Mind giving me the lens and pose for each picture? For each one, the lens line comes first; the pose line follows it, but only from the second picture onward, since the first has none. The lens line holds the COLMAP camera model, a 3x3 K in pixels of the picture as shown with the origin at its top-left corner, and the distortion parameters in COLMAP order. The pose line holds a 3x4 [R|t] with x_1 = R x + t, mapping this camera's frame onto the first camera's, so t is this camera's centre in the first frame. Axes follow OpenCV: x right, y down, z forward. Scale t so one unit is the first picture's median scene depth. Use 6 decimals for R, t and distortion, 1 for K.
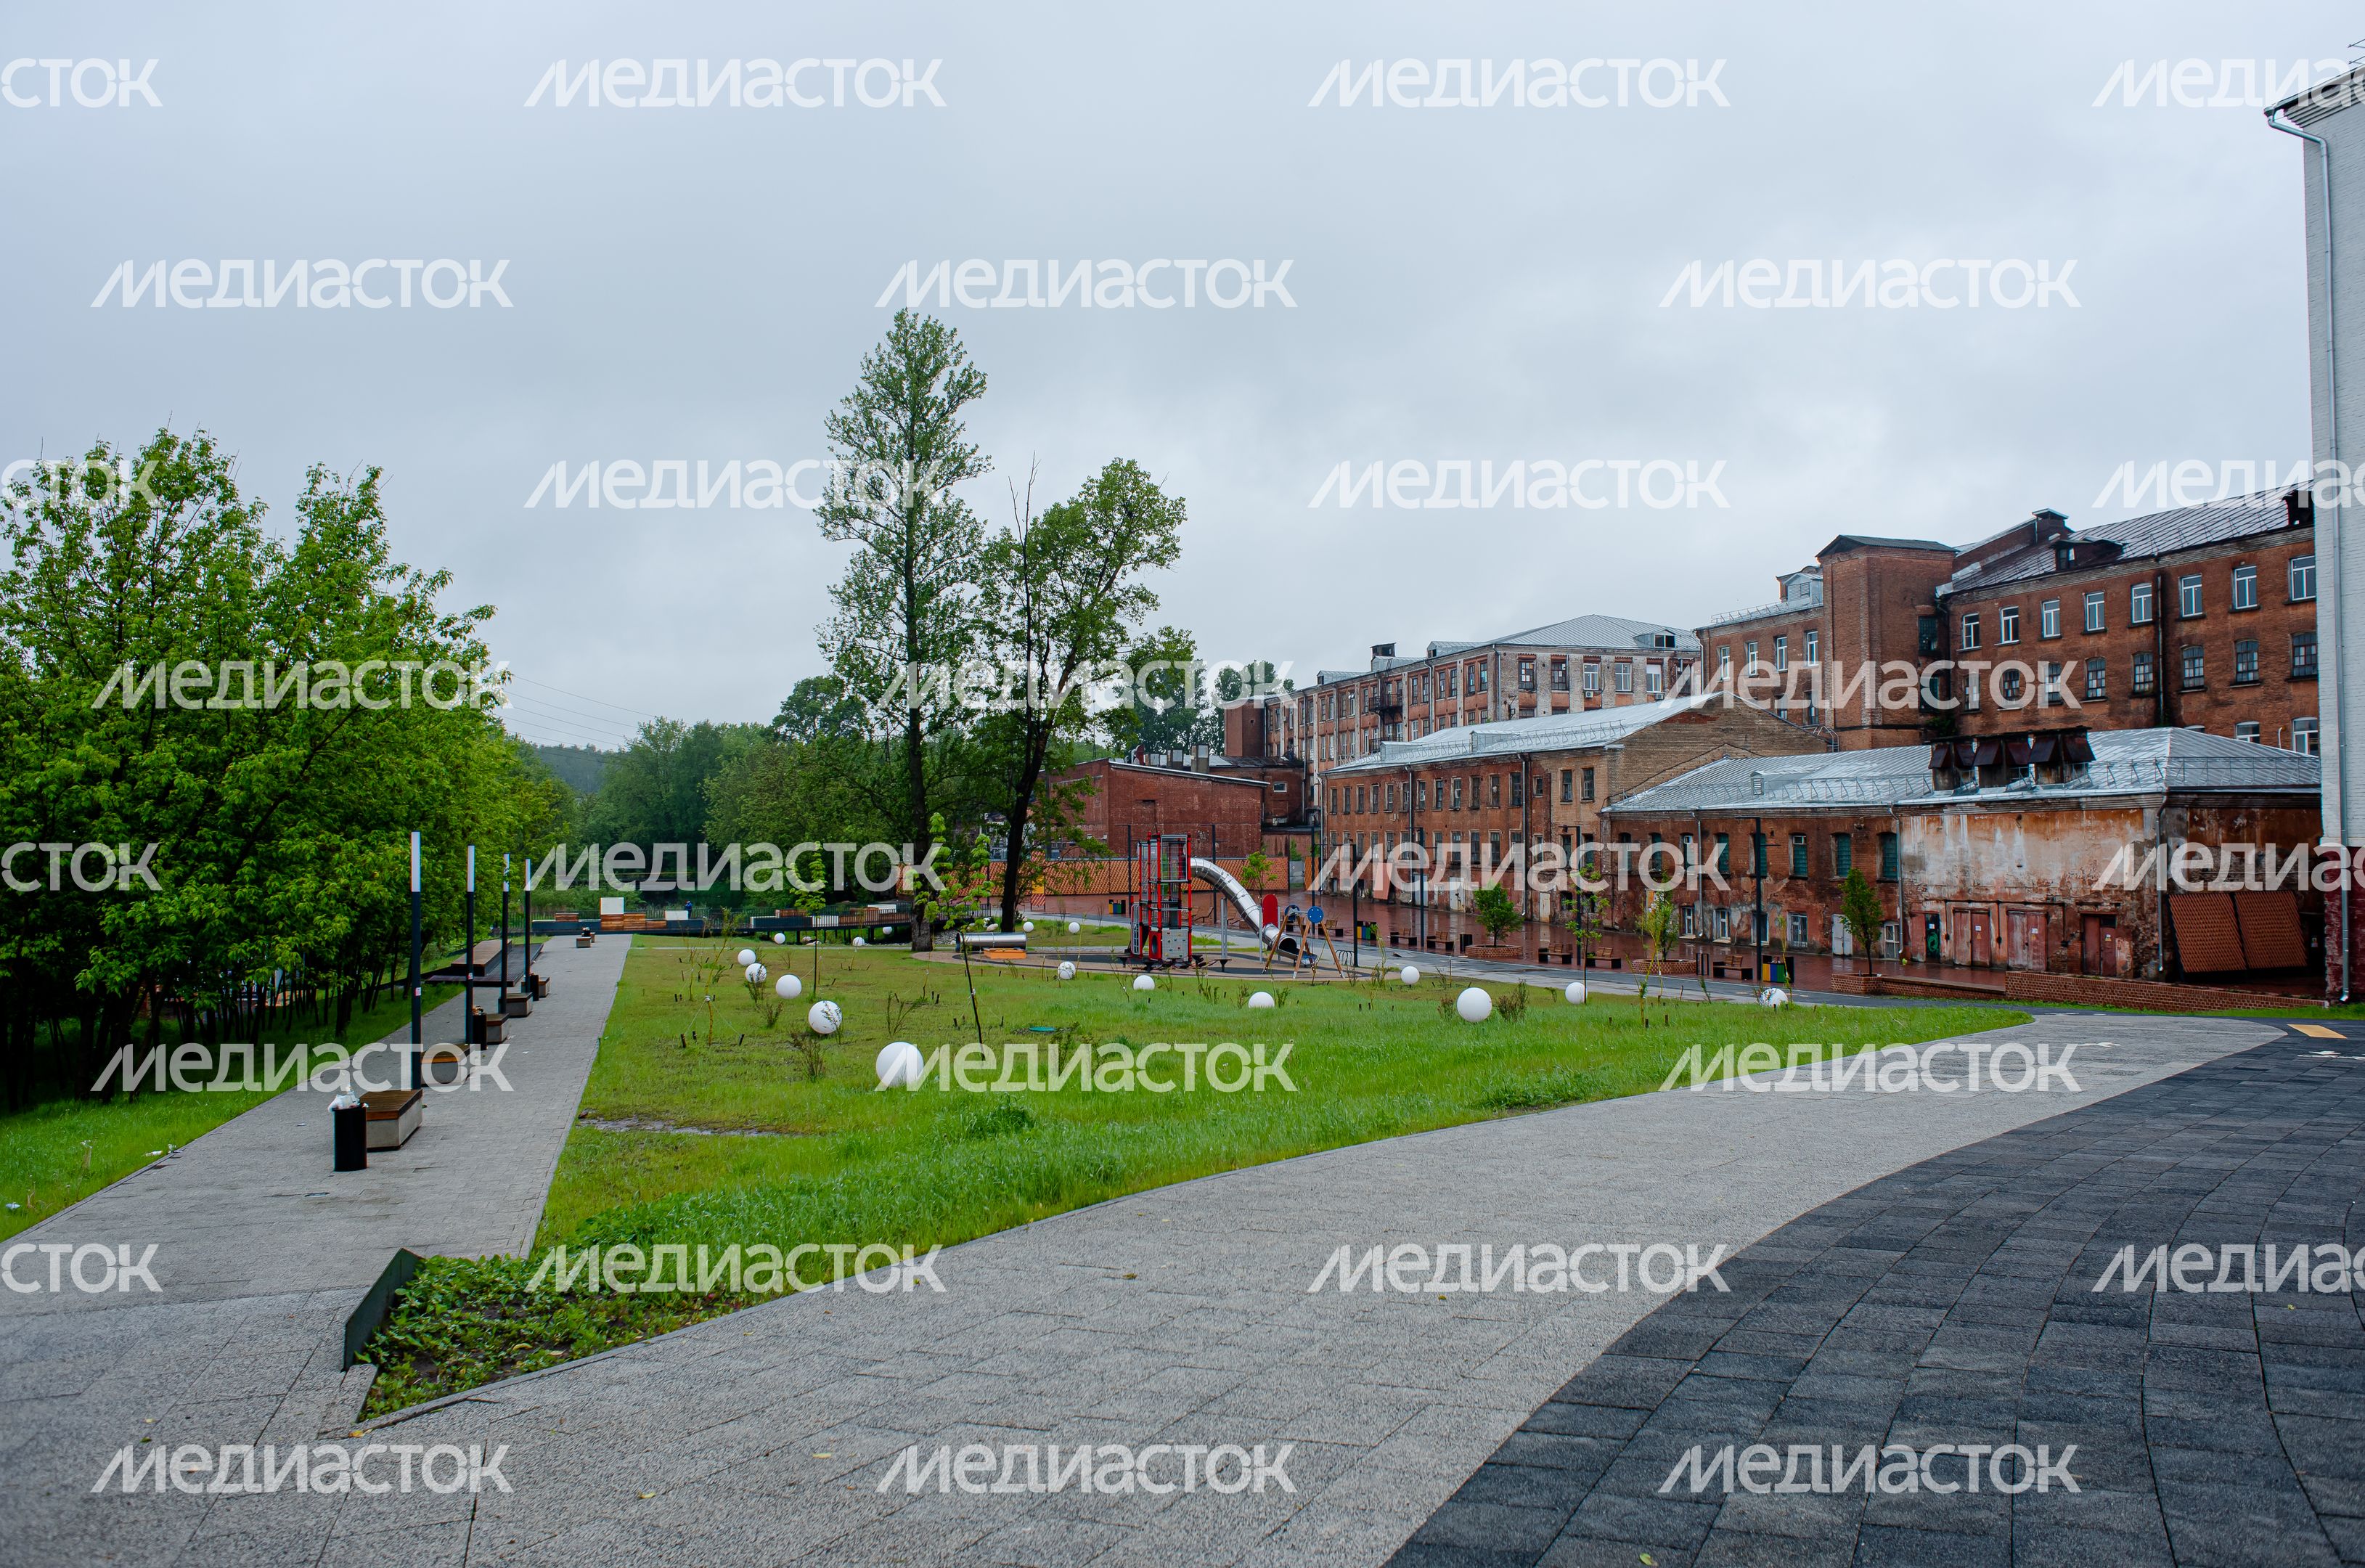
lens RADIAL K [[1578.6, 0, 1268.1], [0, 1578.6, 782.4], [0, 0, 1]] dist [-0.083476, 0.054652]
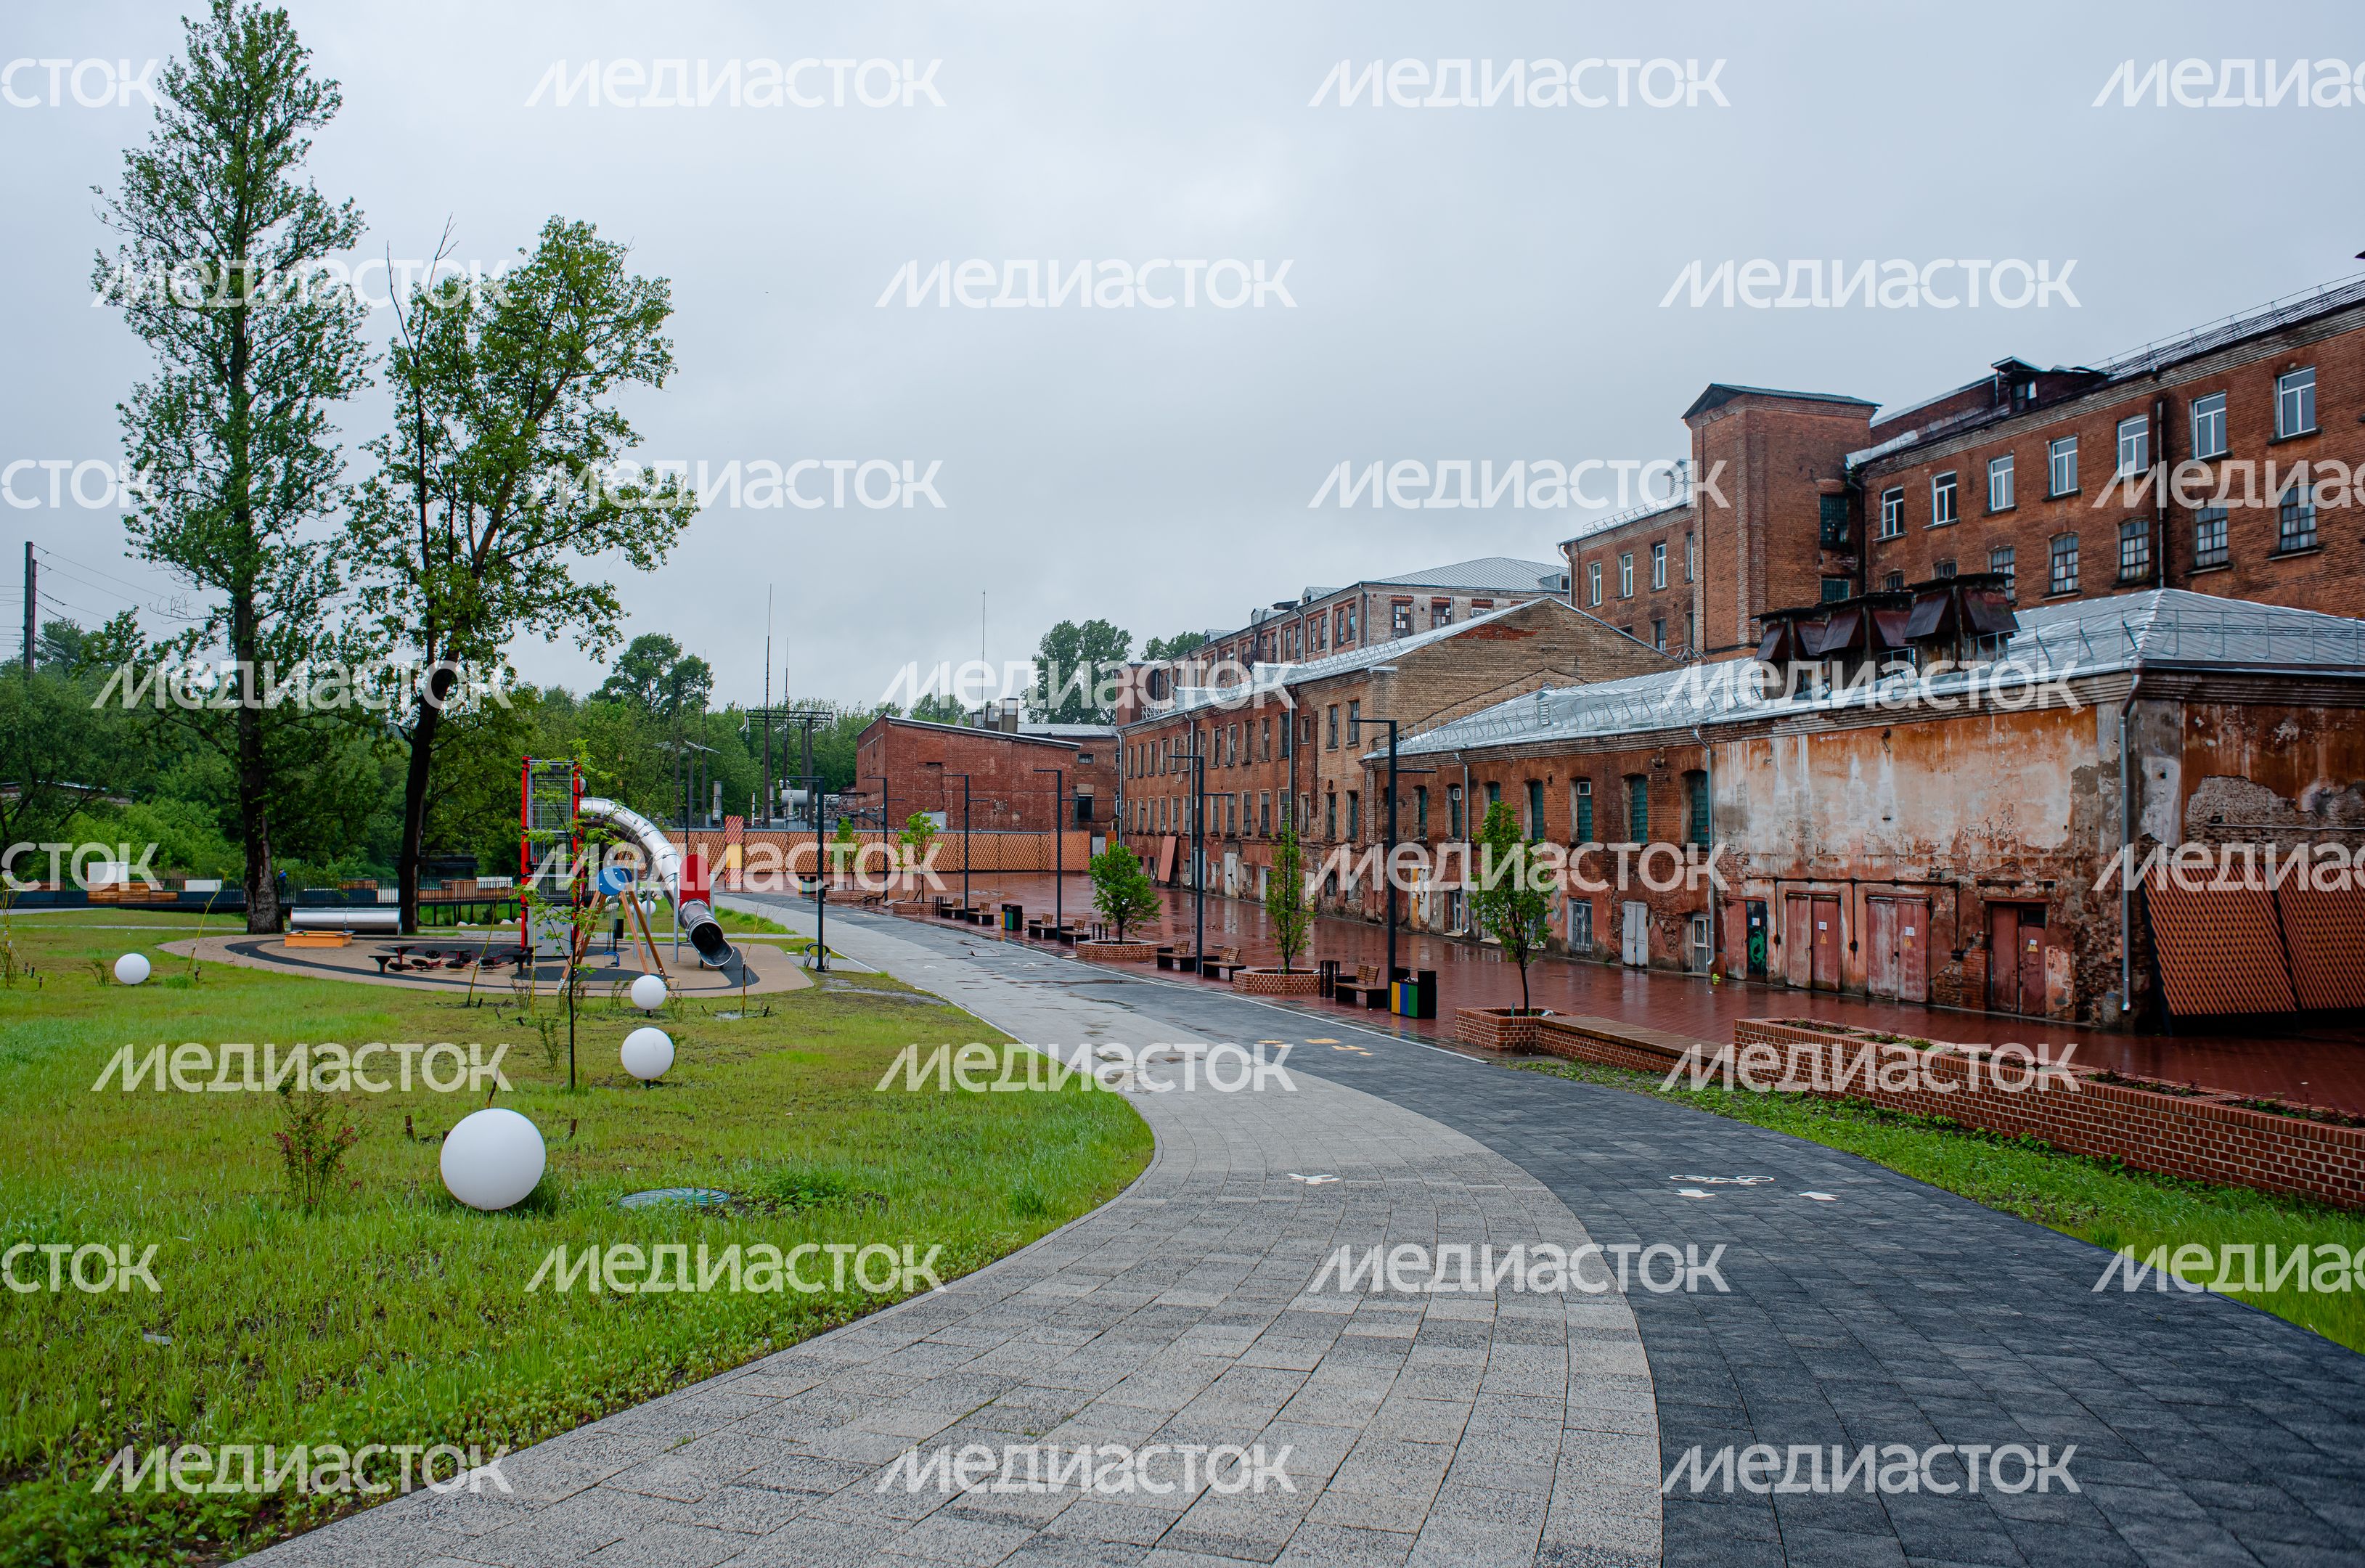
lens RADIAL K [[1570.7, 0, 1182.5], [0, 1570.7, 784.0], [0, 0, 1]] dist [-0.084916, 0.058601]
pose [[0.998140, 0.009106, -0.060283, 0.219941], [-0.008790, 0.999946, 0.005517, 0.034337], [0.060330, -0.004977, 0.998166, 0.350748]]
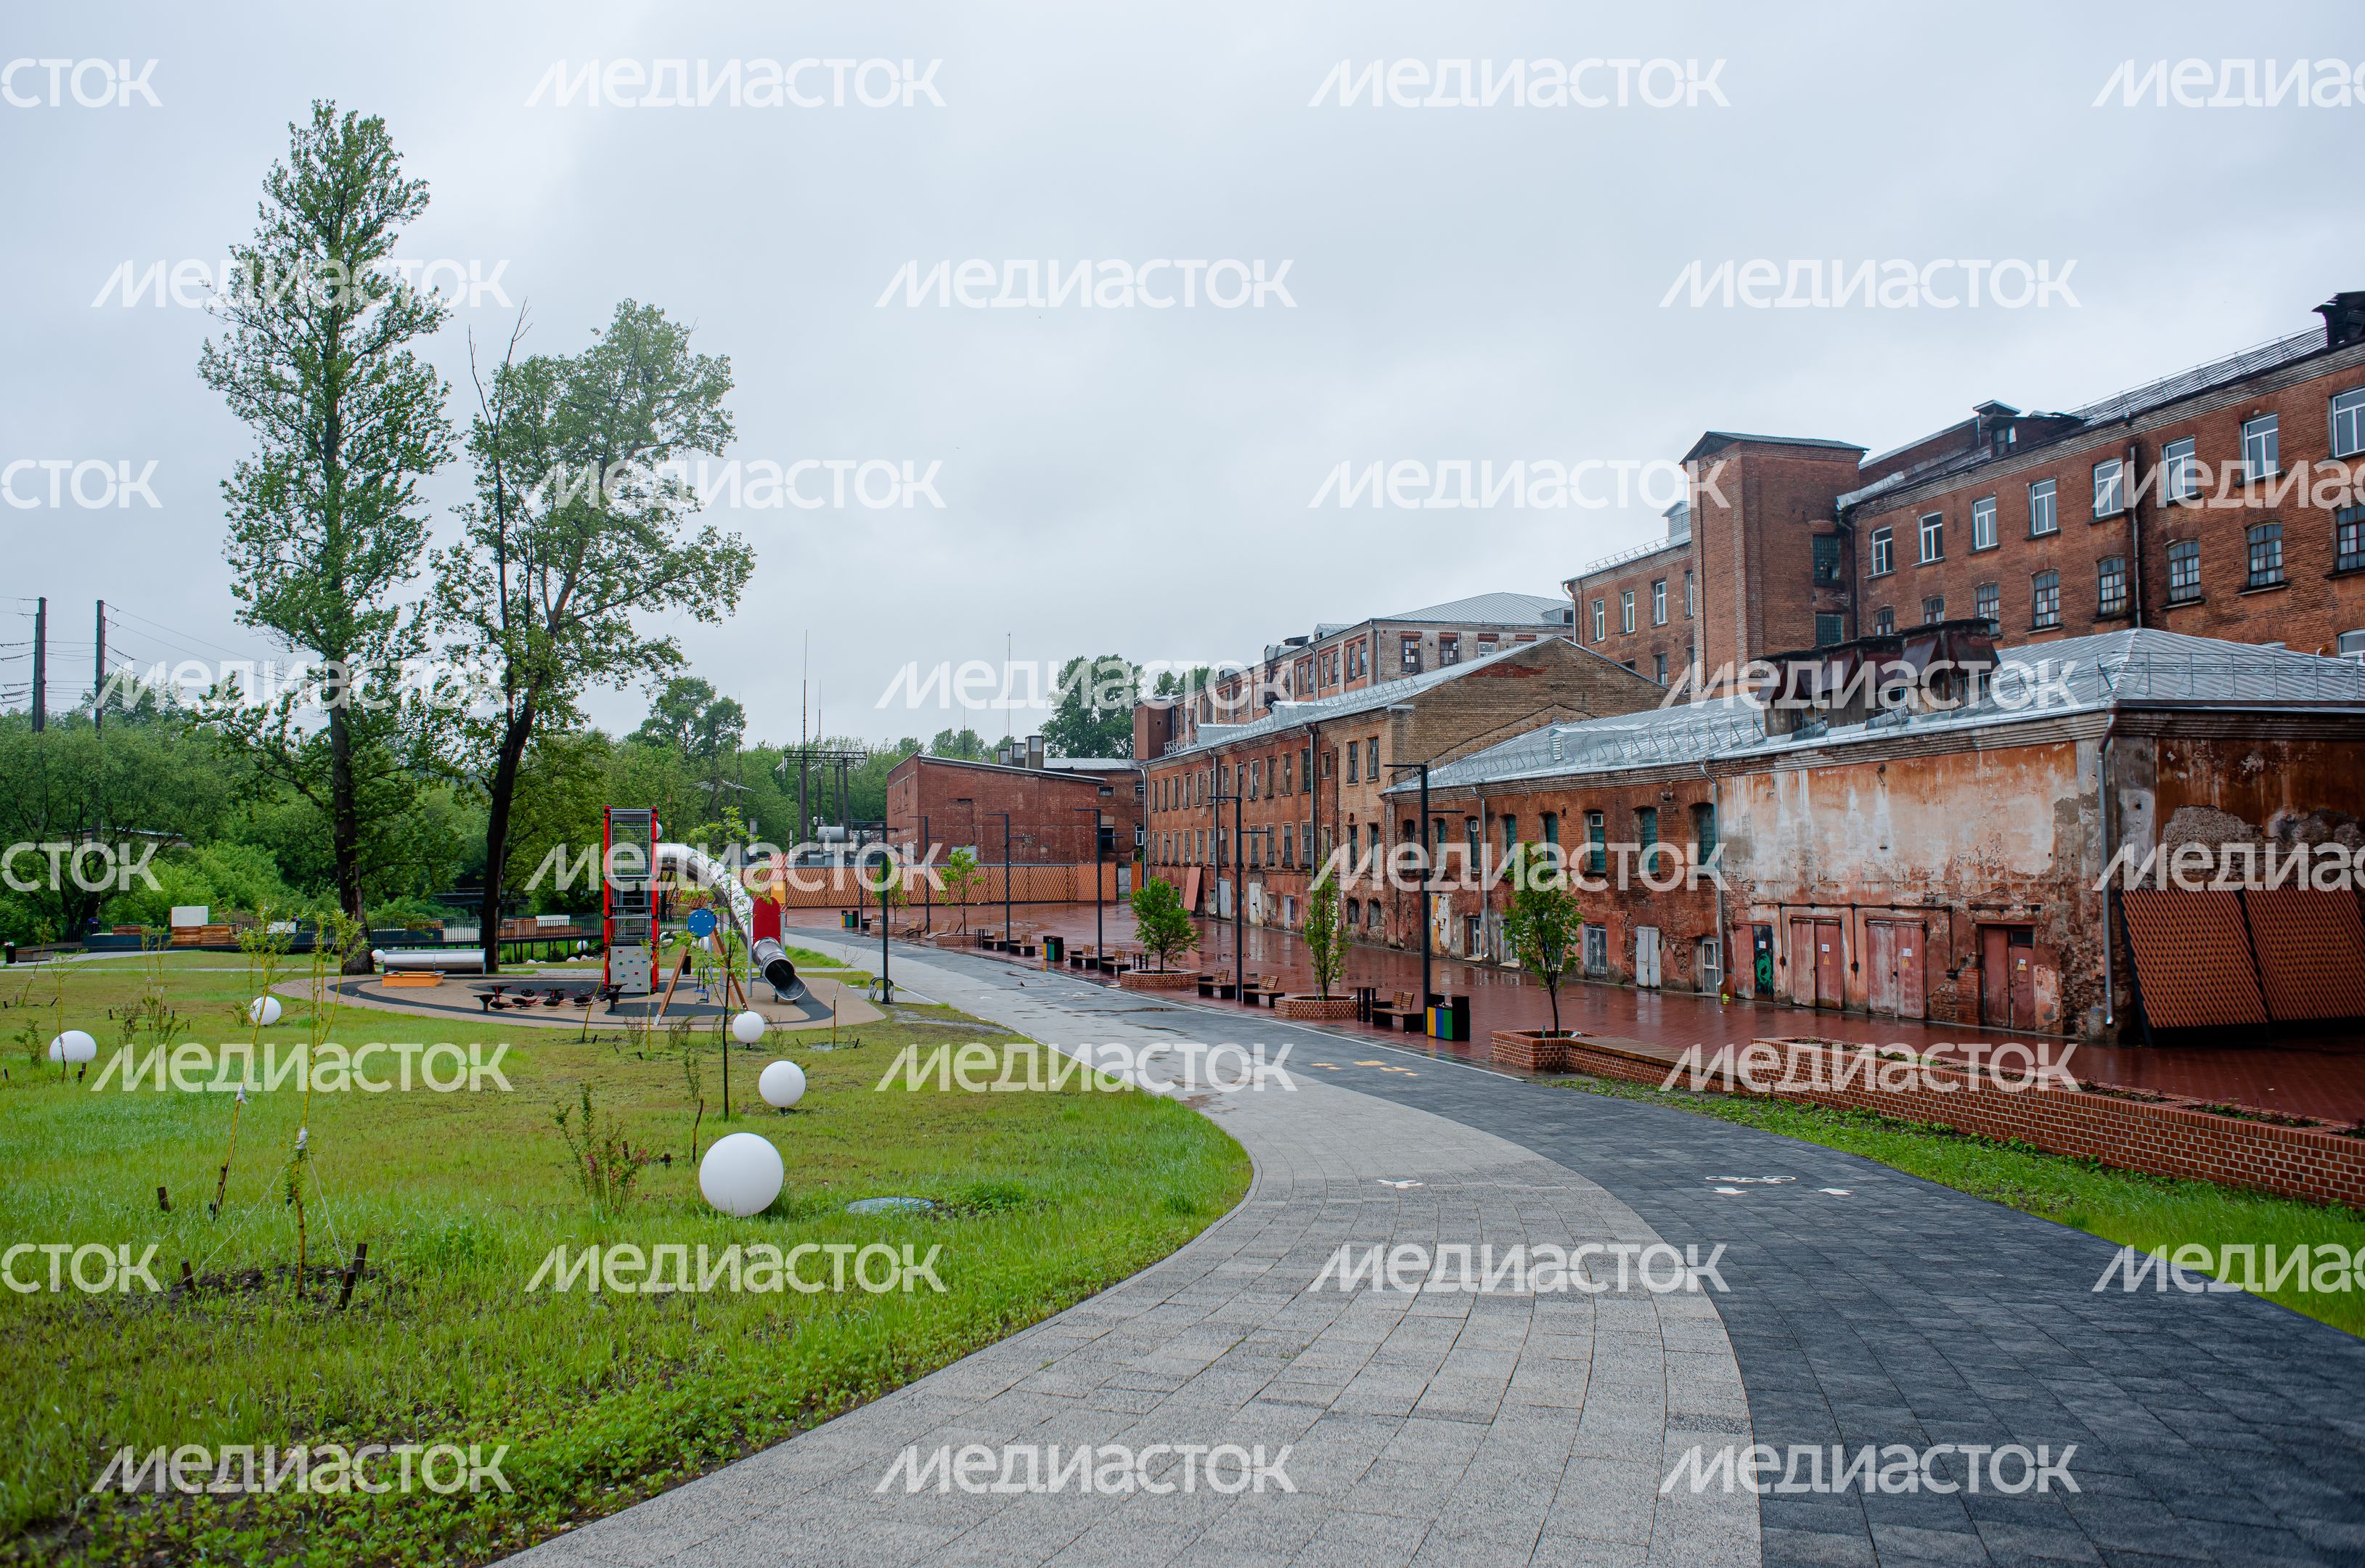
lens RADIAL K [[1529.9, 0, 1182.5], [0, 1529.9, 784.0], [0, 0, 1]] dist [-0.084123, 0.057992]
pose [[0.997718, -0.006397, -0.067213, 0.209889], [0.005549, 0.999903, -0.012793, 0.029647], [0.067289, 0.012391, 0.997657, 0.325927]]
